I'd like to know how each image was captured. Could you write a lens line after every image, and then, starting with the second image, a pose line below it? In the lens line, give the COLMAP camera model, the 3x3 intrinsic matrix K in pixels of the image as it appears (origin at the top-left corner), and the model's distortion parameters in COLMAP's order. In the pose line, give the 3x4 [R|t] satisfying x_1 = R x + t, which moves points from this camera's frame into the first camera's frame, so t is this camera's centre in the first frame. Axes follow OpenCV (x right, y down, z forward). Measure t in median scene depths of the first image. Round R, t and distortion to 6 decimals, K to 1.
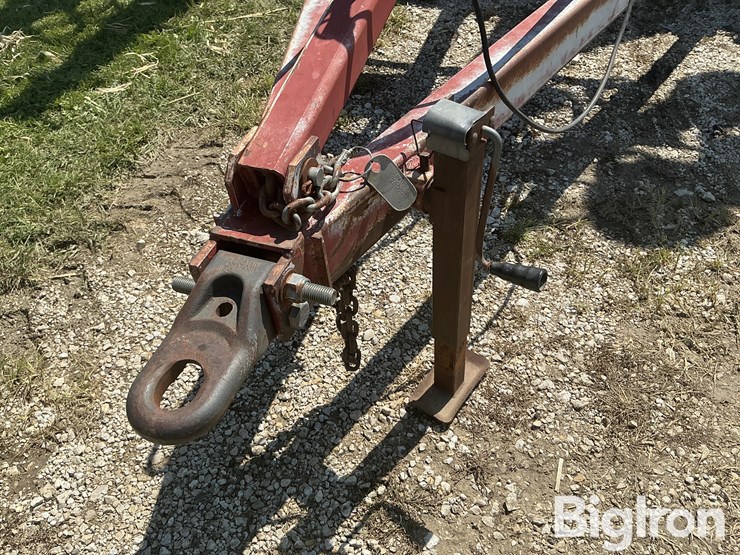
lens RADIAL K [[620.8, 0, 370.6], [0, 620.8, 280.2], [0, 0, 1]] dist [0.160017, -0.319151]
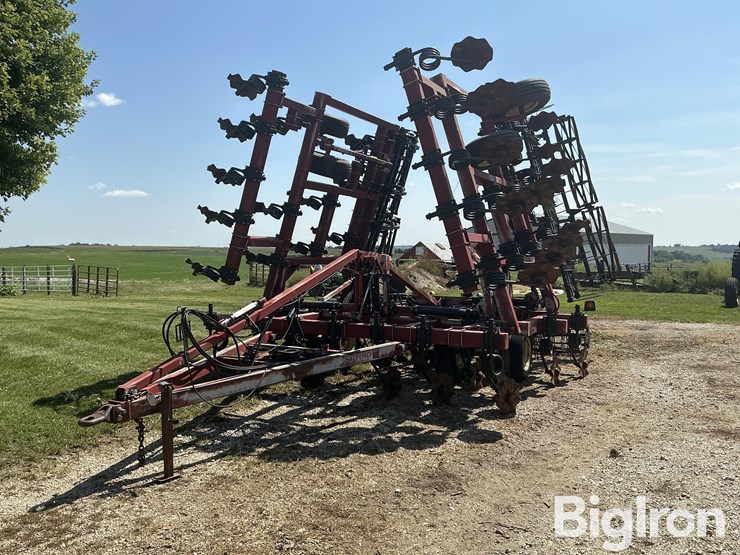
lens RADIAL K [[620.8, 0, 370.6], [0, 620.8, 280.2], [0, 0, 1]] dist [0.160017, -0.319151]
pose [[0.989886, 0.076446, -0.119510, 1.487903], [-0.135327, 0.761659, -0.633689, 1.342374], [0.042582, 0.643453, 0.764301, -2.133264]]
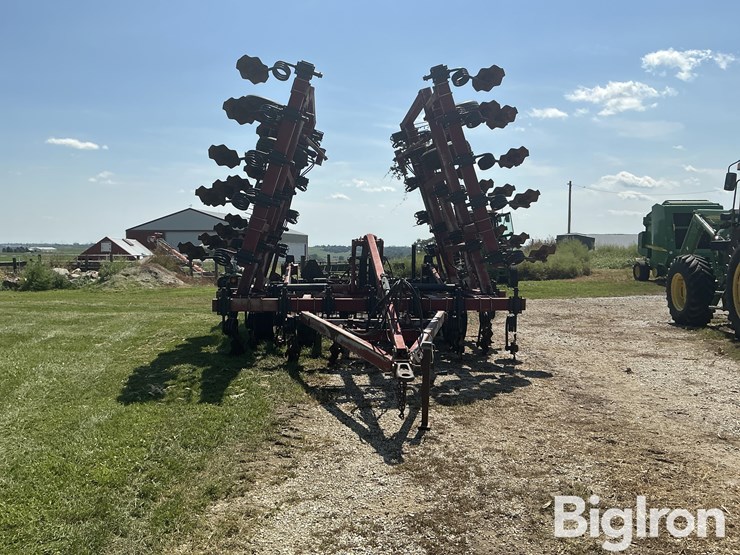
lens RADIAL K [[620.8, 0, 370.6], [0, 620.8, 280.2], [0, 0, 1]] dist [0.160017, -0.319151]
pose [[0.895344, 0.050329, 0.442523, -1.862759], [0.252968, 0.760299, -0.598292, 1.667611], [-0.366561, 0.647621, 0.667997, -1.920594]]
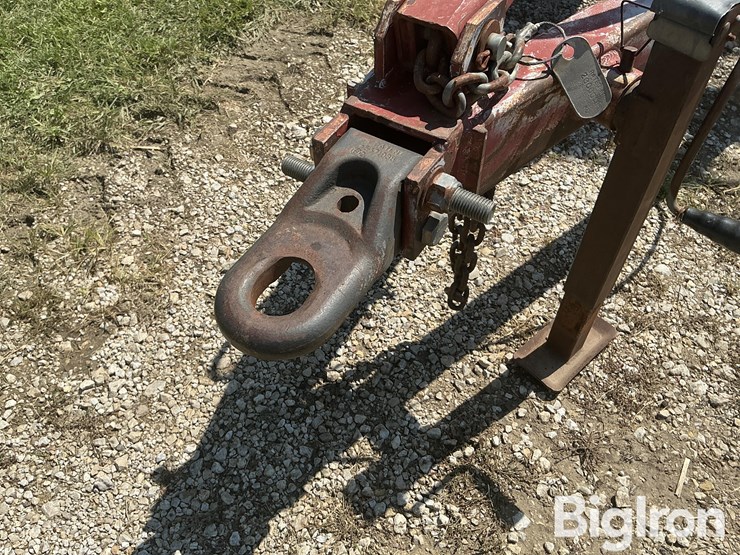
lens RADIAL K [[620.8, 0, 370.6], [0, 620.8, 280.2], [0, 0, 1]] dist [0.160017, -0.319151]
pose [[0.979688, 0.185536, -0.076078, -0.083050], [-0.177070, 0.978468, 0.106047, 0.033993], [0.094116, -0.090422, 0.991446, 0.142264]]
